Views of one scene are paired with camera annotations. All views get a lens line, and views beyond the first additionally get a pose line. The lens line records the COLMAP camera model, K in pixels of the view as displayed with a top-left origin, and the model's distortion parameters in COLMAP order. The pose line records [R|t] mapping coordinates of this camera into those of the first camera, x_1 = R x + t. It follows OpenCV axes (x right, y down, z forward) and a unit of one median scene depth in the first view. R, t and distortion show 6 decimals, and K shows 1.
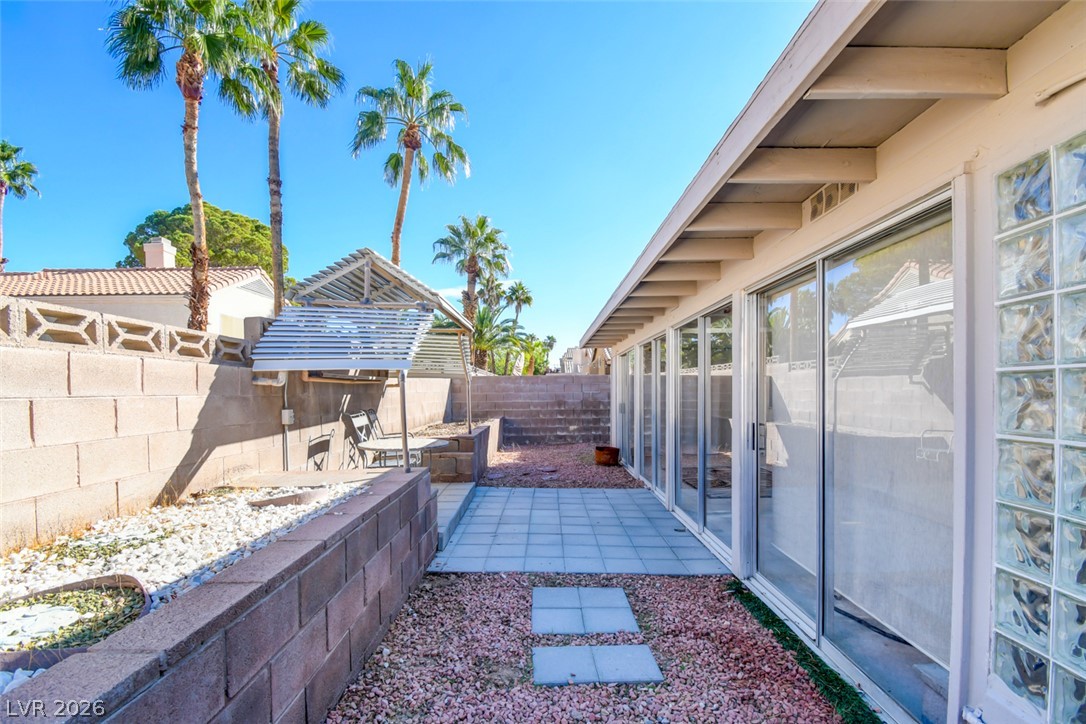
lens RADIAL K [[481.7, 0, 544.3], [0, 481.7, 399.4], [0, 0, 1]] dist [0.009661, -0.017026]
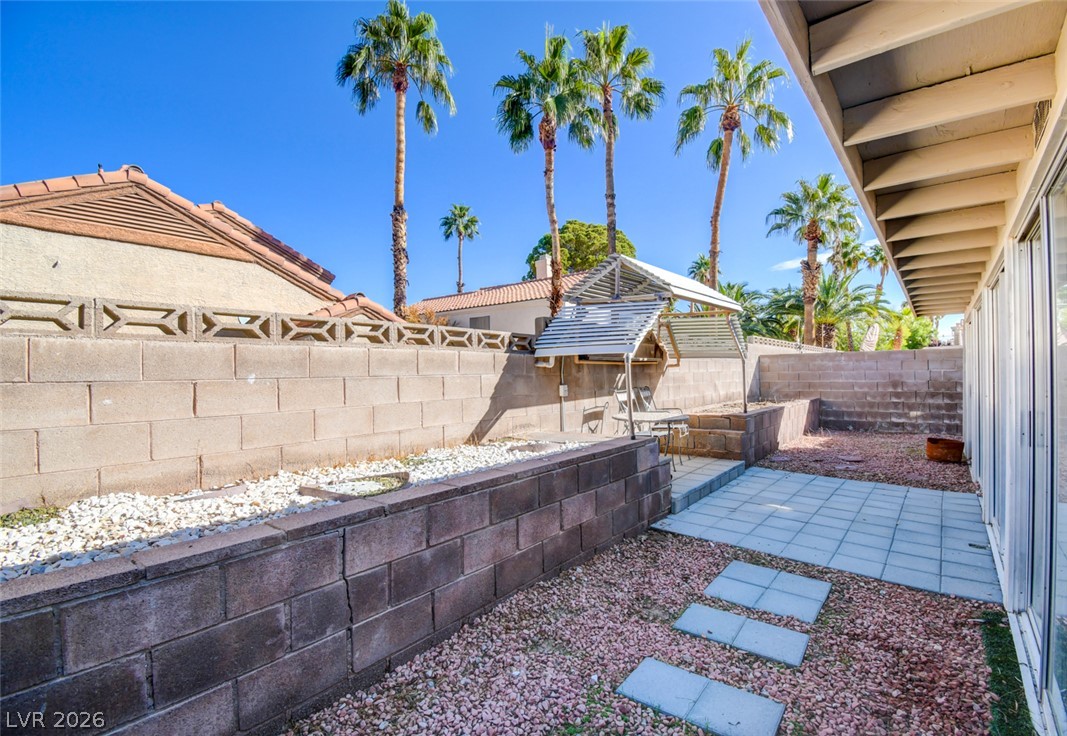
lens RADIAL K [[481.7, 0, 560.3], [0, 481.7, 375.6], [0, 0, 1]] dist [-0.001095, -0.004909]
pose [[0.785353, -0.001129, -0.619047, 0.281995], [-0.003032, 0.999979, -0.005671, 0.001985], [0.619040, 0.006331, 0.785334, -0.036340]]
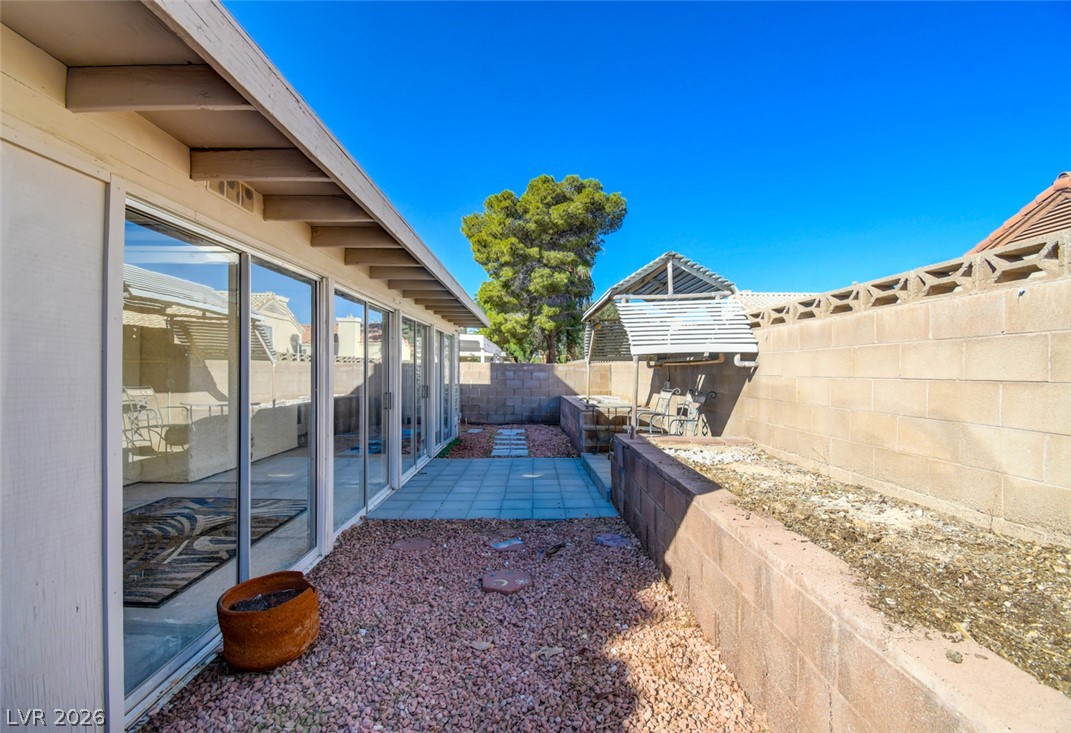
lens RADIAL K [[489.5, 0, 527.1], [0, 489.5, 369.1], [0, 0, 1]] dist [0.001199, -0.011732]
pose [[-0.999997, -0.002383, -0.000651, -0.014778], [-0.002395, 0.999817, 0.019000, -0.058929], [0.000606, 0.019002, -0.999819, 2.905687]]
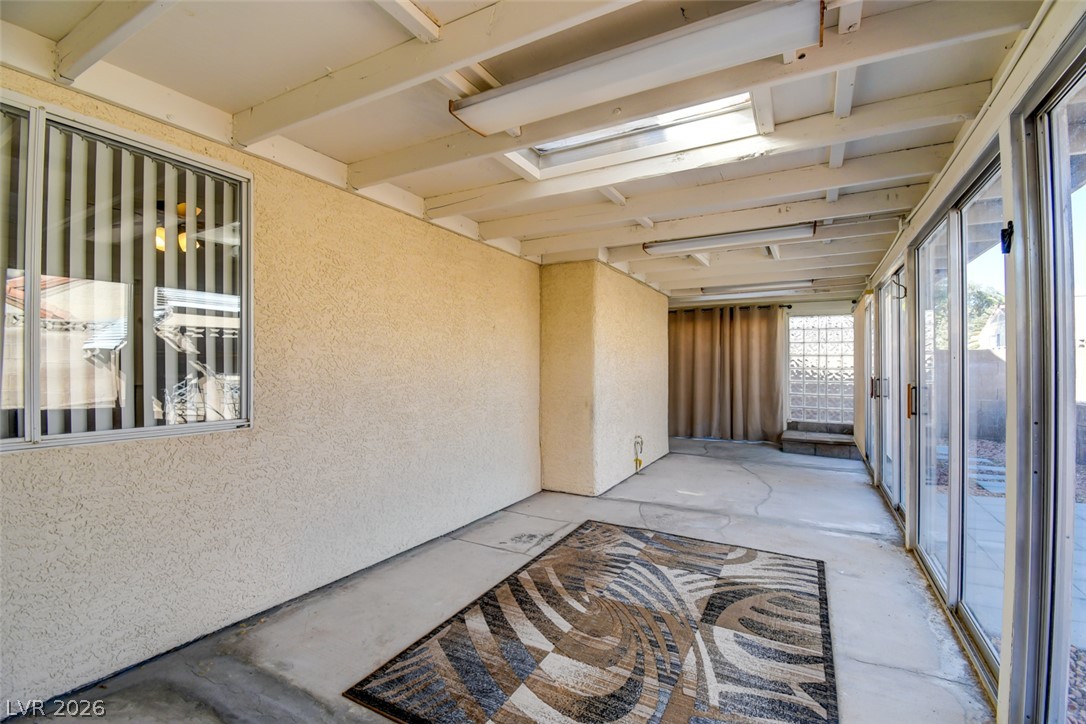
lens RADIAL K [[481.7, 0, 546.2], [0, 481.7, 371.9], [0, 0, 1]] dist [0.009661, -0.017026]
pose [[-0.879254, -0.000984, 0.476352, 0.566007], [0.012744, 0.999591, 0.025587, -0.015133], [-0.476183, 0.028568, -0.878882, 2.493261]]
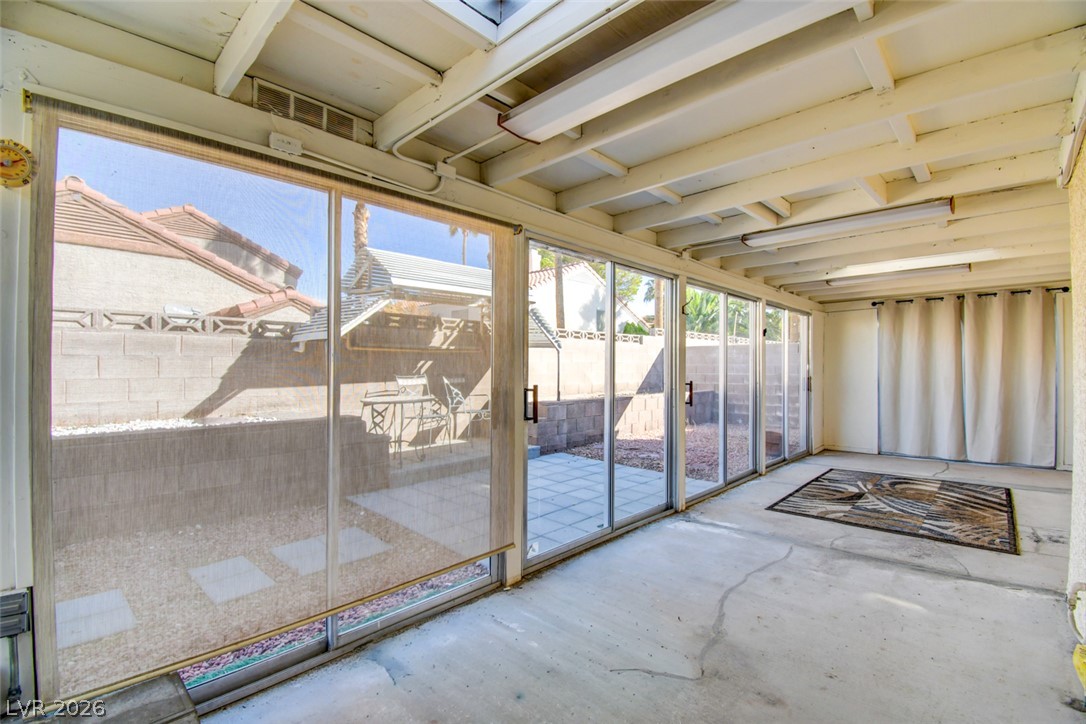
lens RADIAL K [[481.7, 0, 547.0], [0, 481.7, 353.4], [0, 0, 1]] dist [0.009661, -0.017026]
pose [[0.725523, -0.013218, -0.688071, 0.944491], [-0.017353, 0.999146, -0.037491, 0.017533], [0.687979, 0.039141, 0.724674, 0.415091]]
